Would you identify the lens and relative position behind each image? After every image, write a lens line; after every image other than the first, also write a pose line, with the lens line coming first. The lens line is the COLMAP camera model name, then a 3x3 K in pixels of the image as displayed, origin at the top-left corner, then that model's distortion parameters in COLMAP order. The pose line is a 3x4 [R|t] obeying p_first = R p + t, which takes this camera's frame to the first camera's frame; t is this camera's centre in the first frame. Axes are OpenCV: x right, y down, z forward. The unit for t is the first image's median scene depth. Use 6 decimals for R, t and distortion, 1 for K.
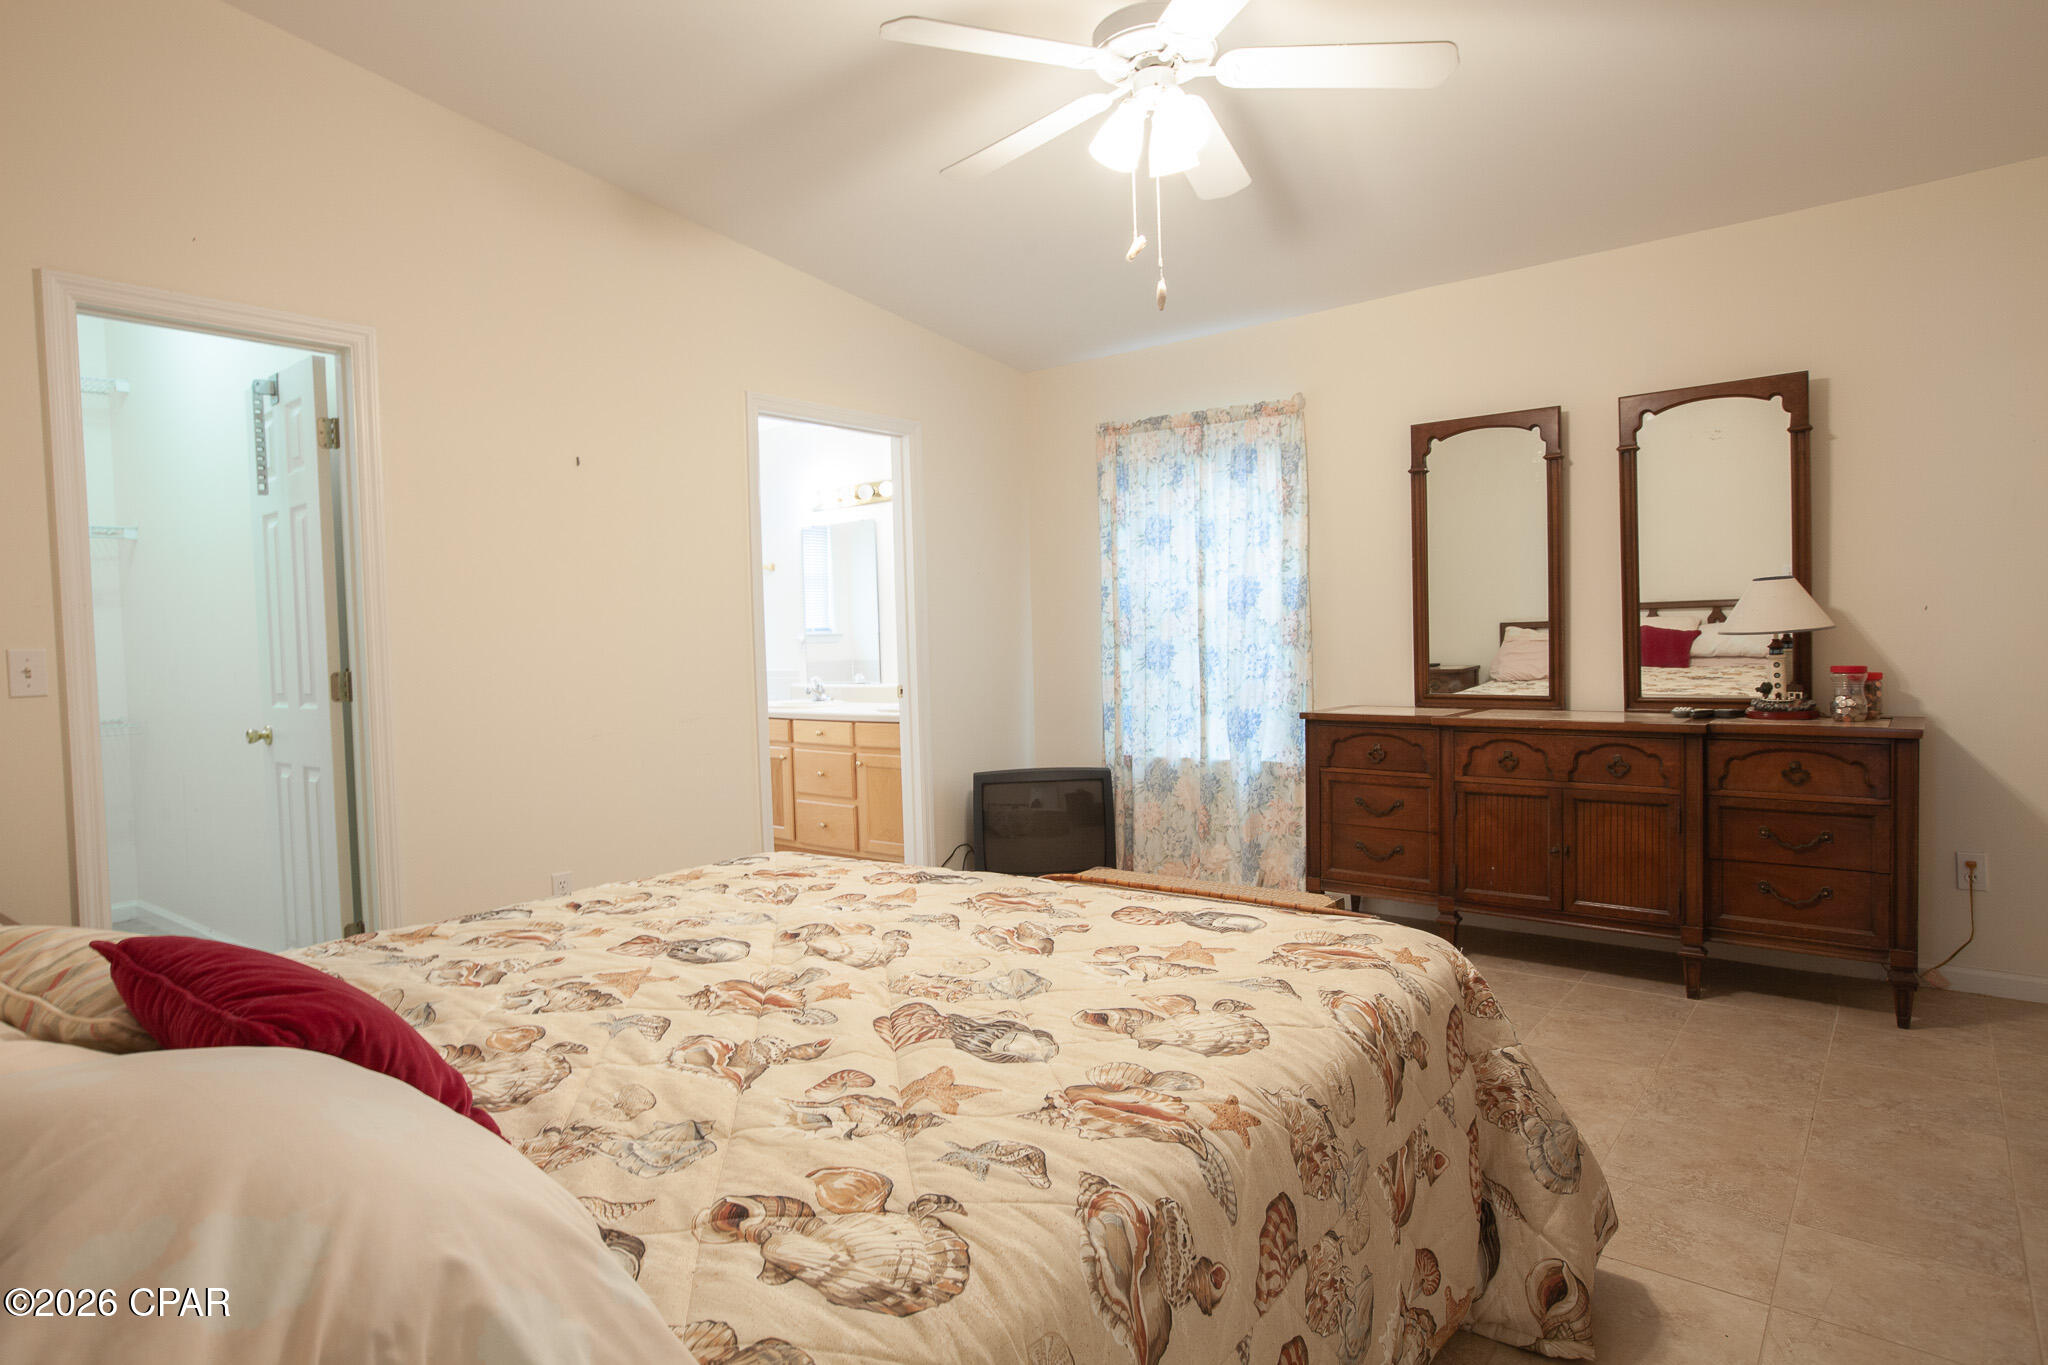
lens RADIAL K [[1212.3, 0, 1024.0], [0, 1212.3, 682.5], [0, 0, 1]] dist [-0.001340, 0.000044]
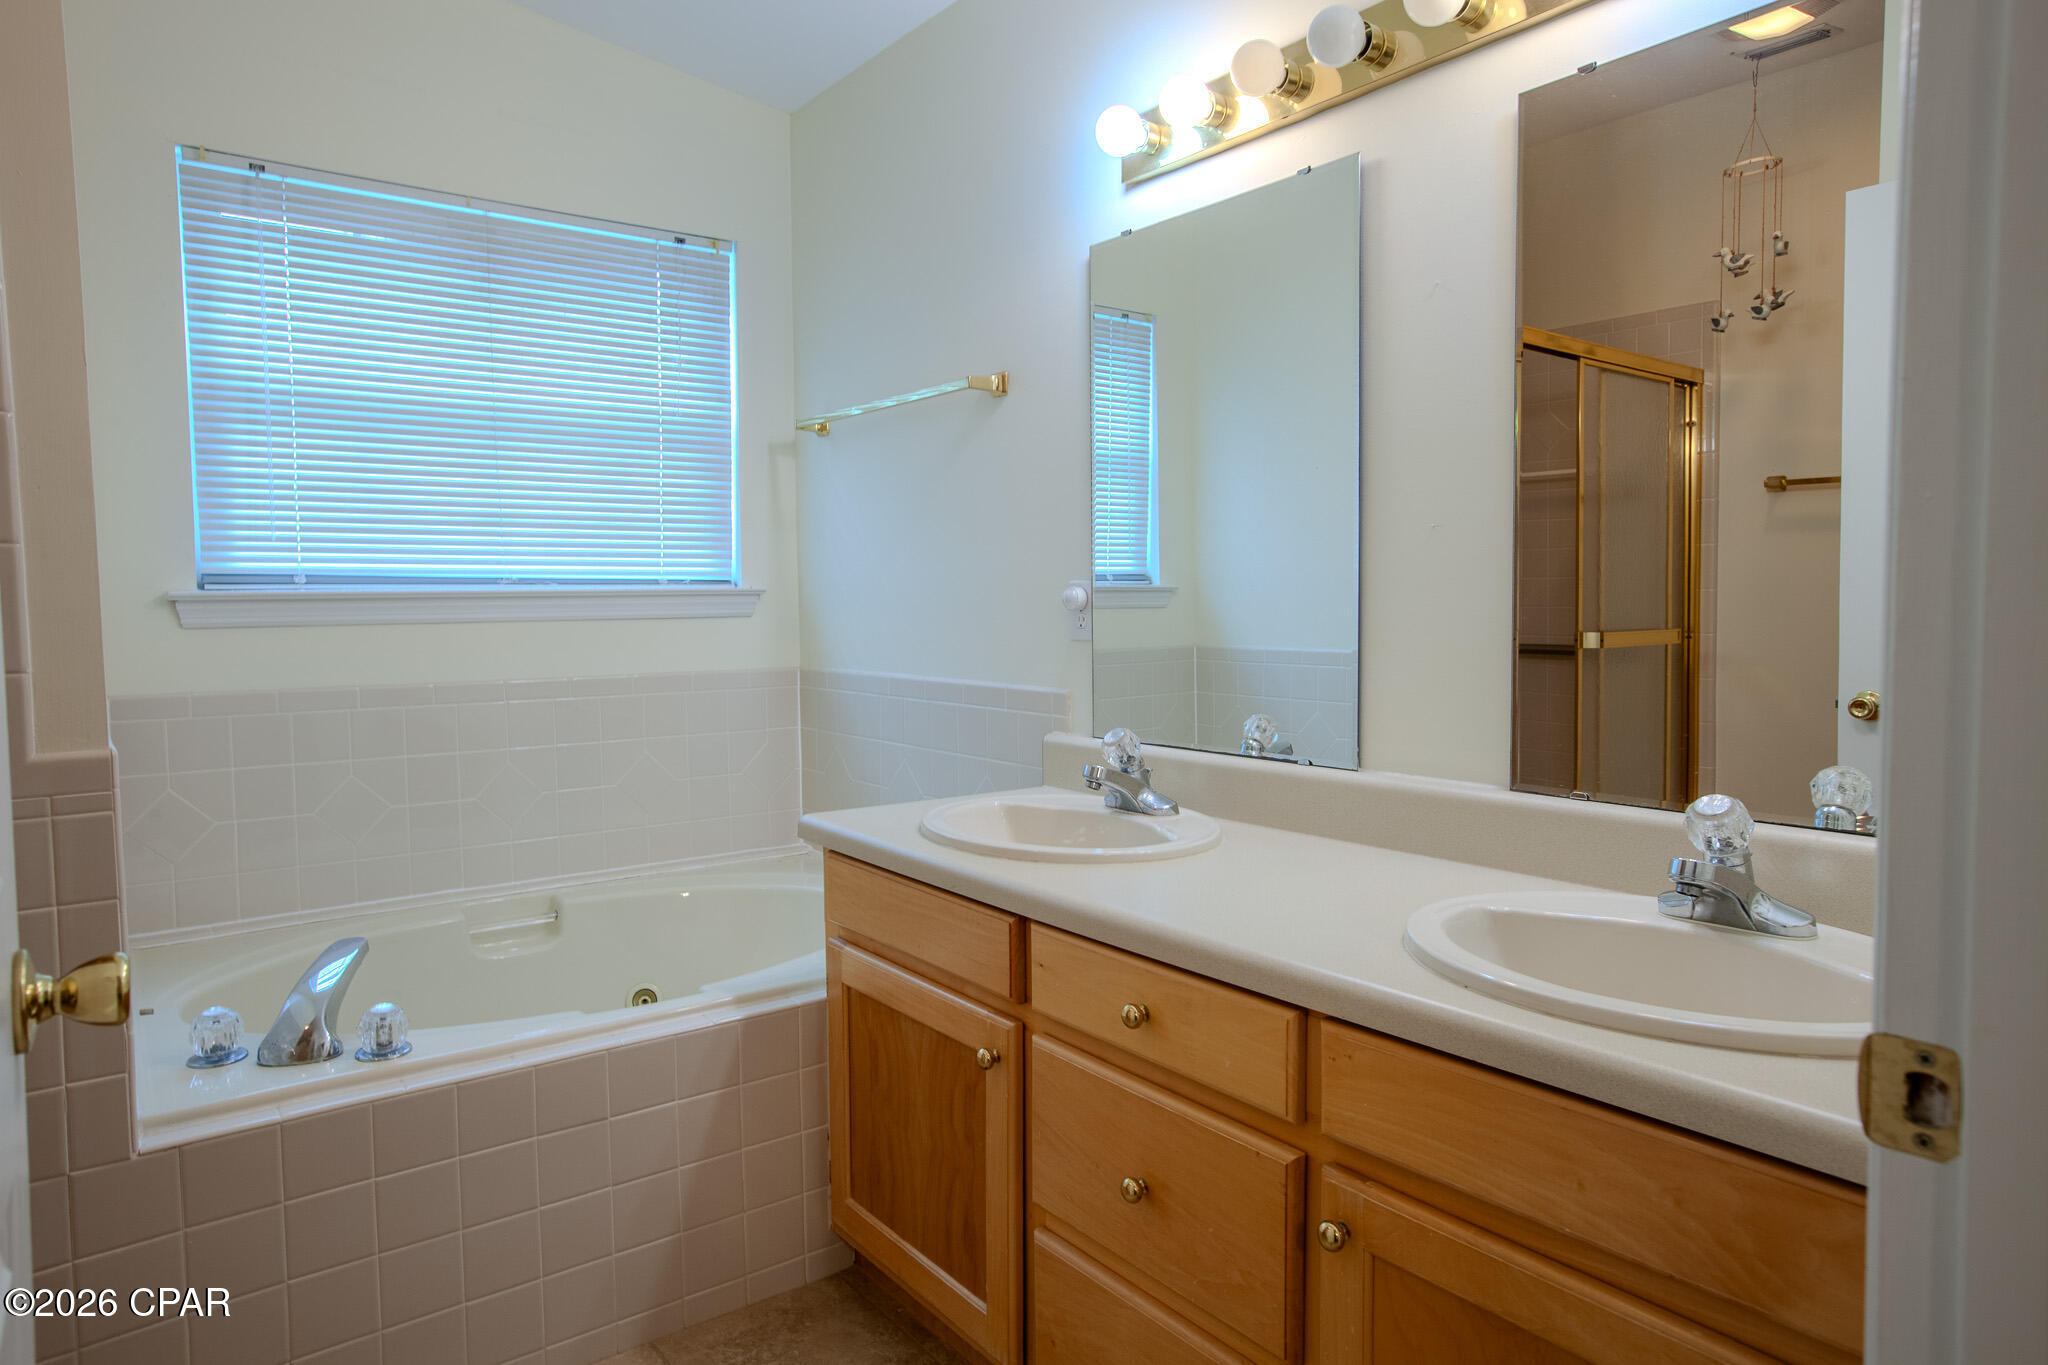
lens RADIAL K [[1265.9, 0, 1024.0], [0, 1265.9, 682.5], [0, 0, 1]] dist [-0.000215, -0.000029]
pose [[0.972875, 0.041960, -0.227493, -0.133178], [-0.035280, 0.998821, 0.033350, -0.026562], [0.228624, -0.024419, 0.973208, 0.739917]]
